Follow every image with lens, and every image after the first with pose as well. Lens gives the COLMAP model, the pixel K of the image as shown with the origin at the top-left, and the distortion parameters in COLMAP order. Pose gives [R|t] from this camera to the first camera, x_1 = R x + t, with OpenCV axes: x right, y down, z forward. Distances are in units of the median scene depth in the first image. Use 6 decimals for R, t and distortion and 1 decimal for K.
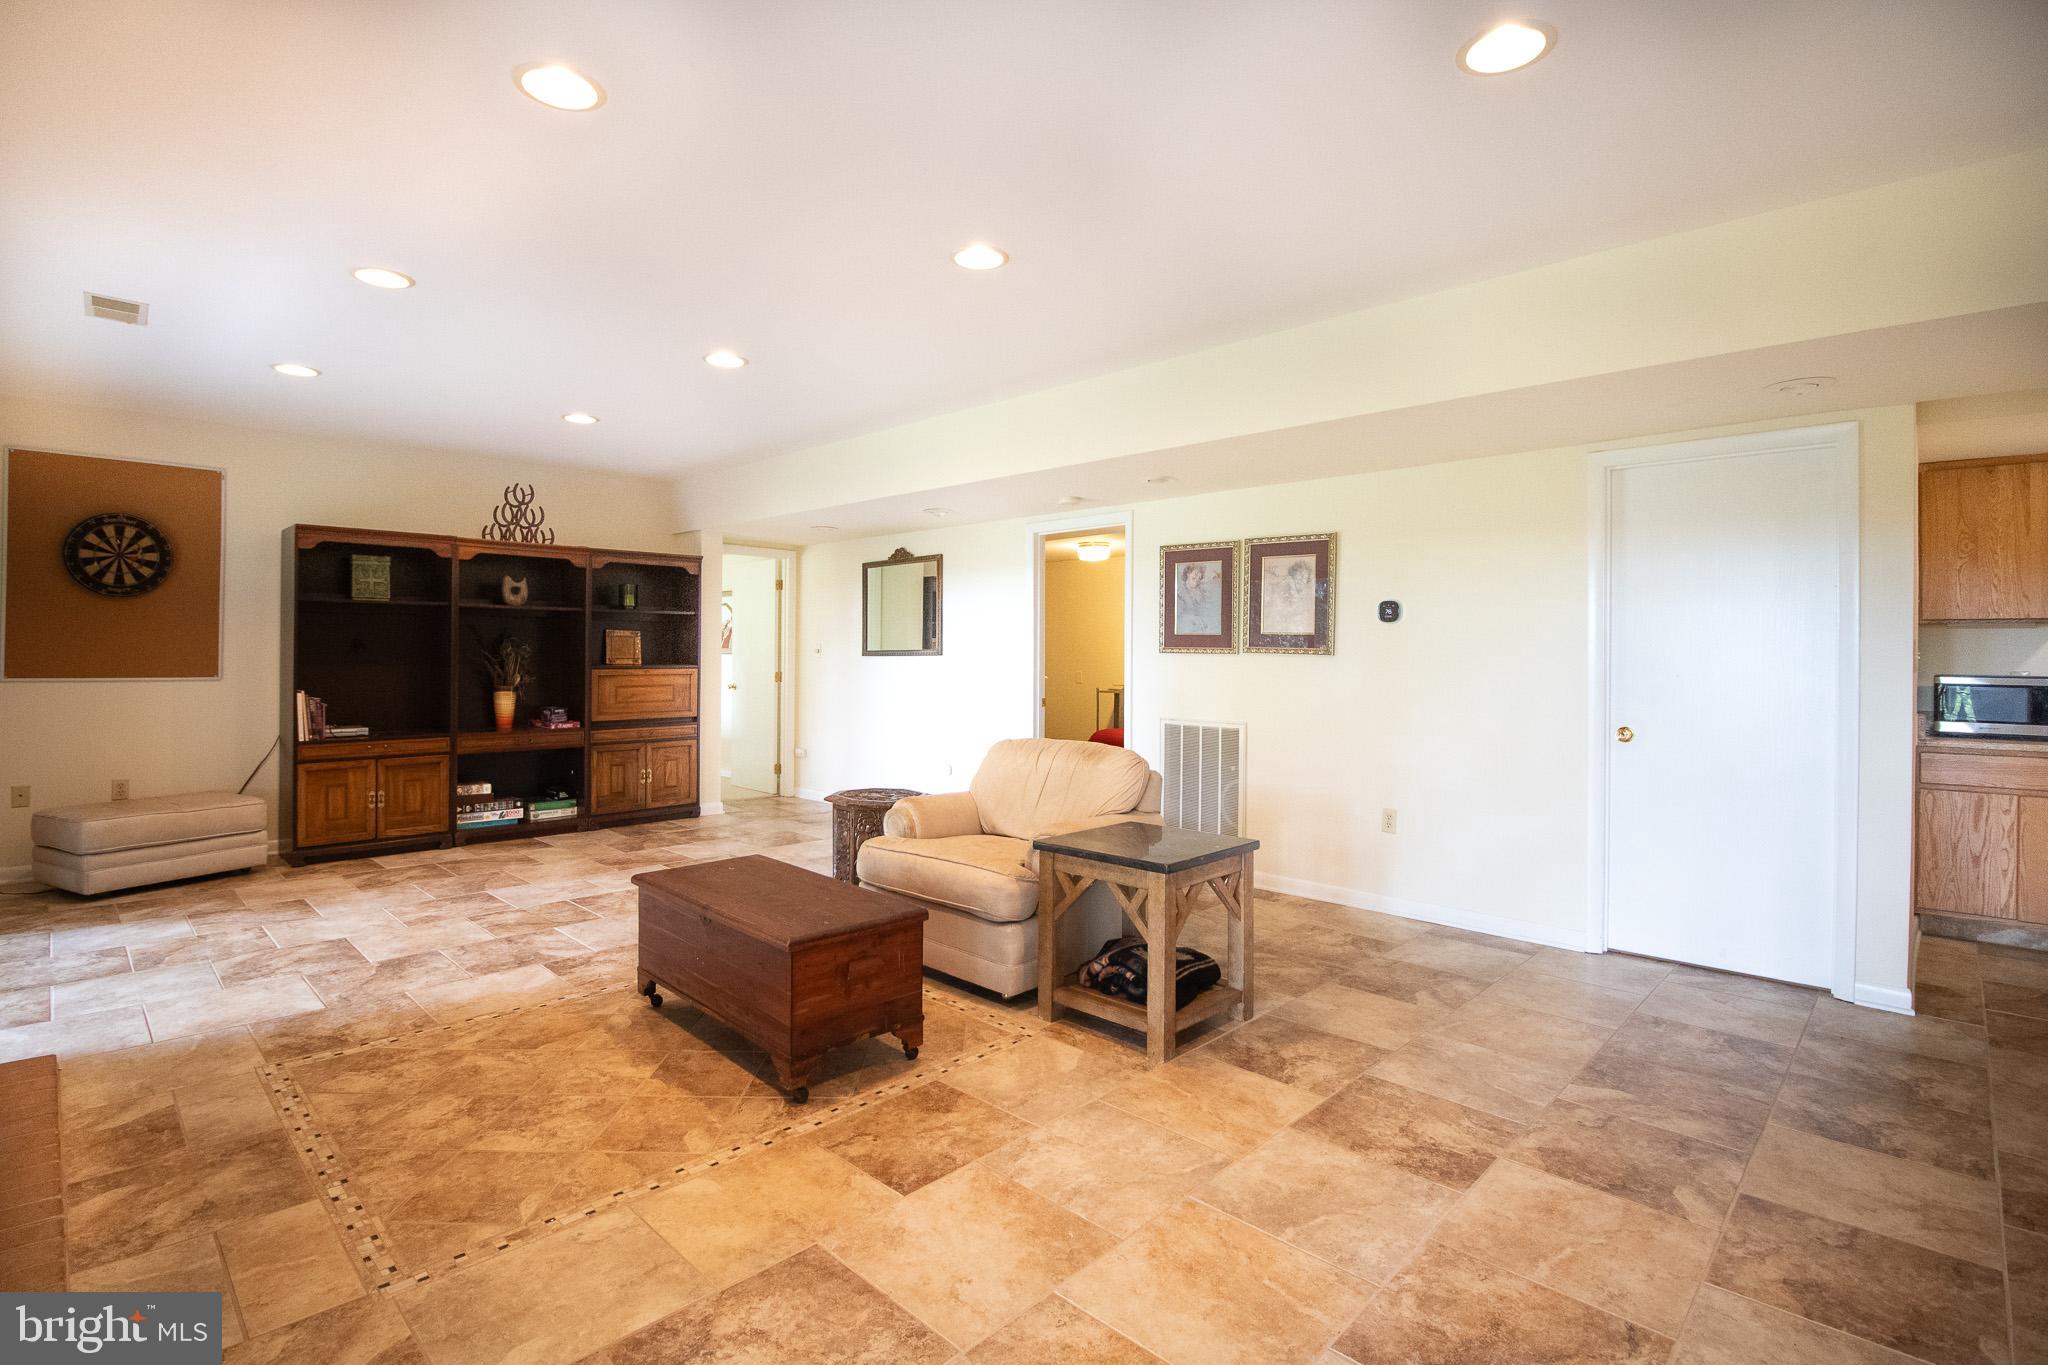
lens RADIAL K [[958.5, 0, 1019.6], [0, 958.5, 662.2], [0, 0, 1]] dist [0.000675, -0.010498]
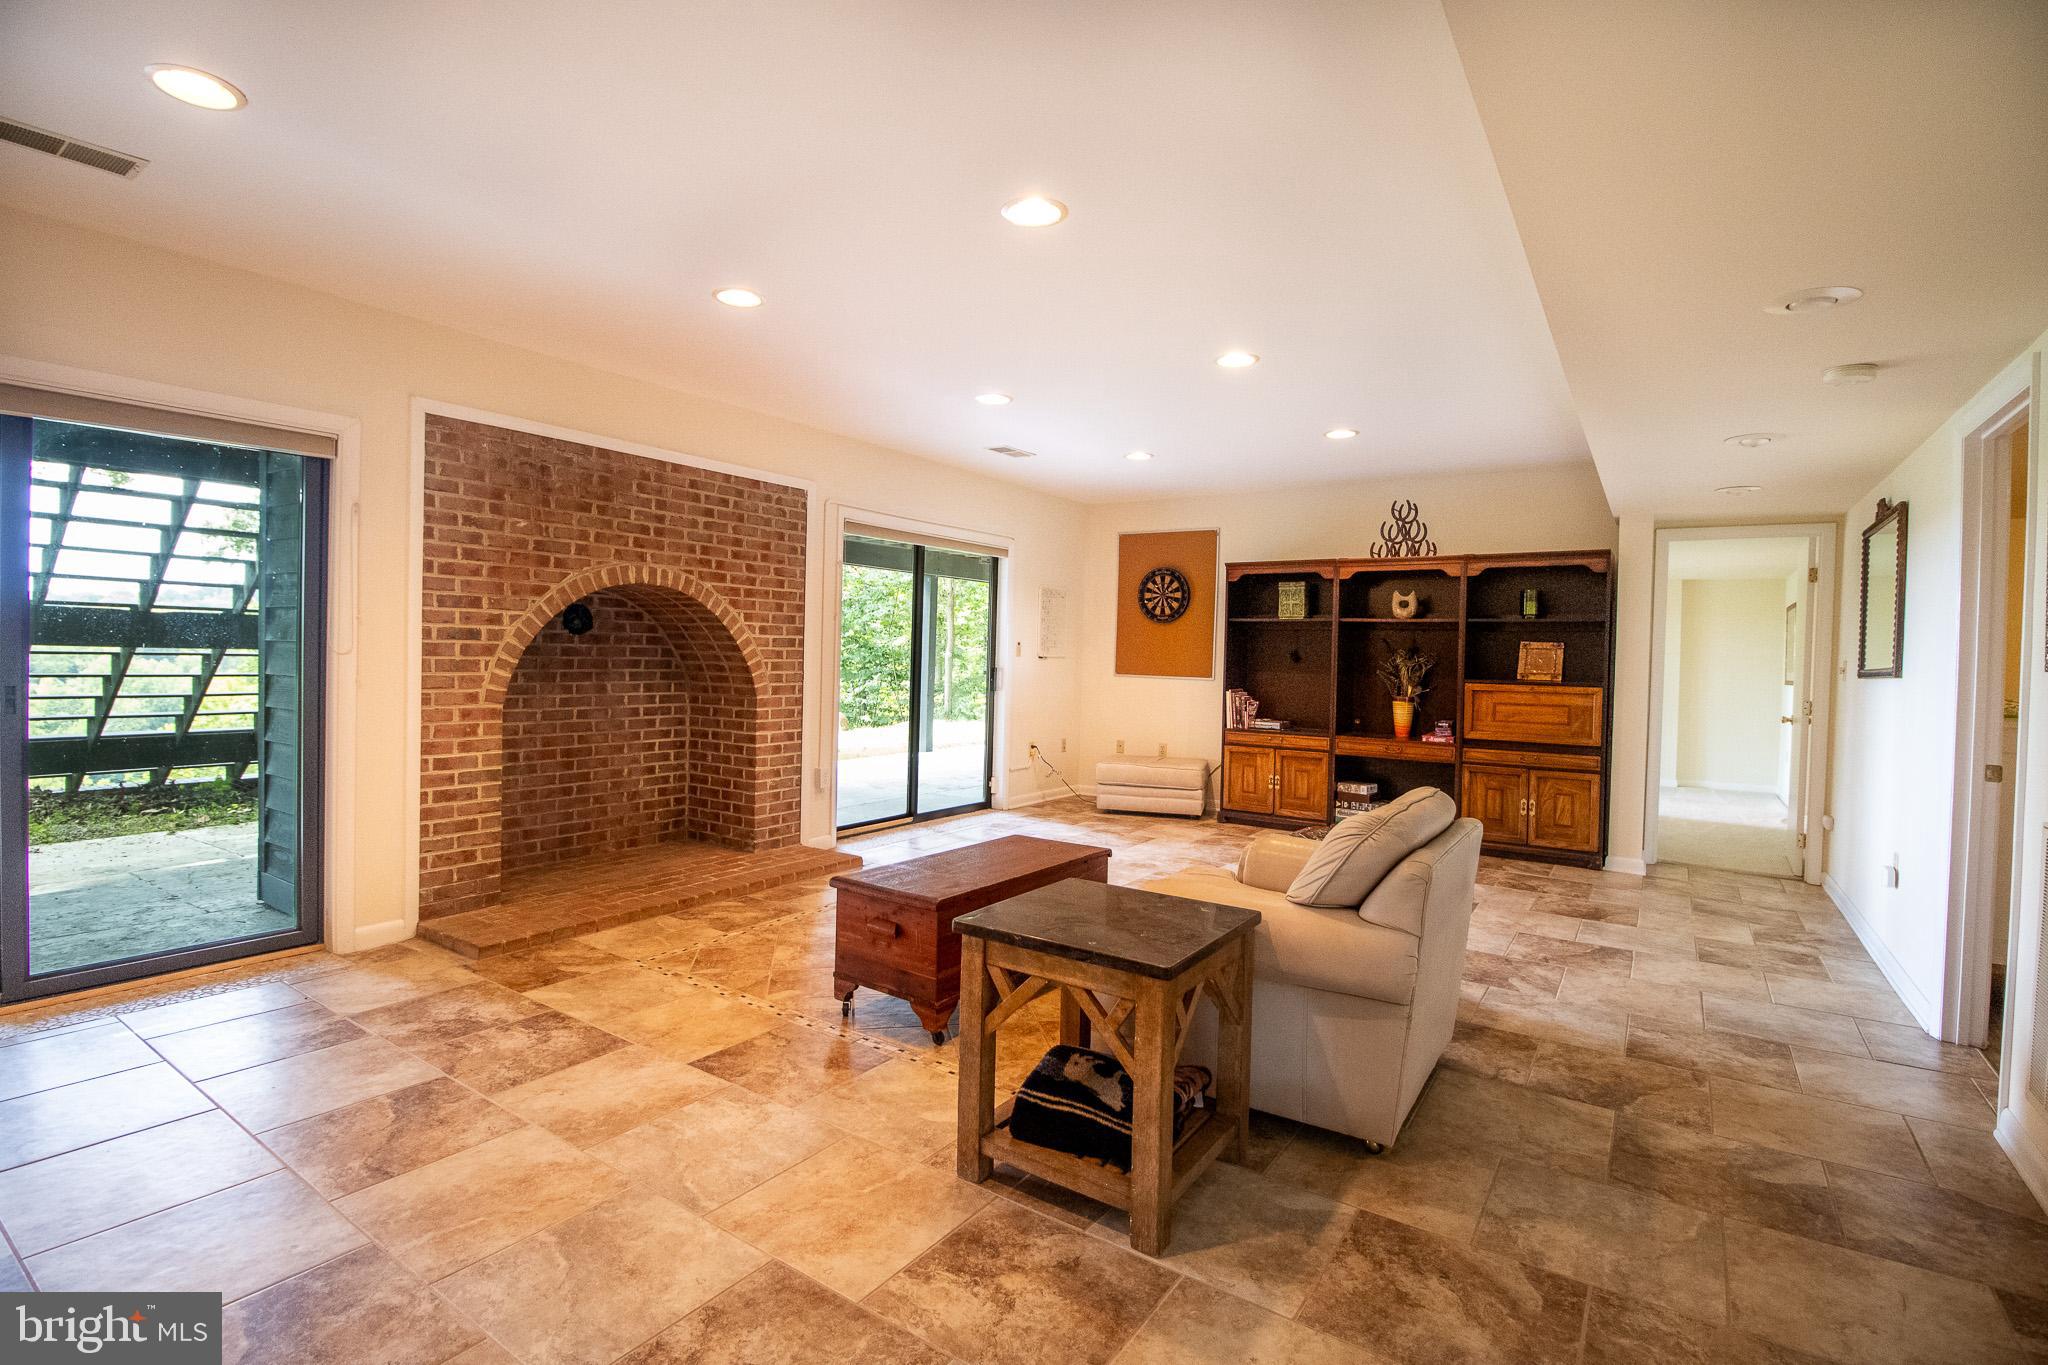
lens RADIAL K [[958.5, 0, 1019.6], [0, 958.5, 662.2], [0, 0, 1]] dist [0.000675, -0.010498]
pose [[0.173236, 0.006405, -0.984859, 0.828405], [-0.032633, 0.999467, 0.000760, 0.001174], [0.984340, 0.032007, 0.173353, 0.813797]]
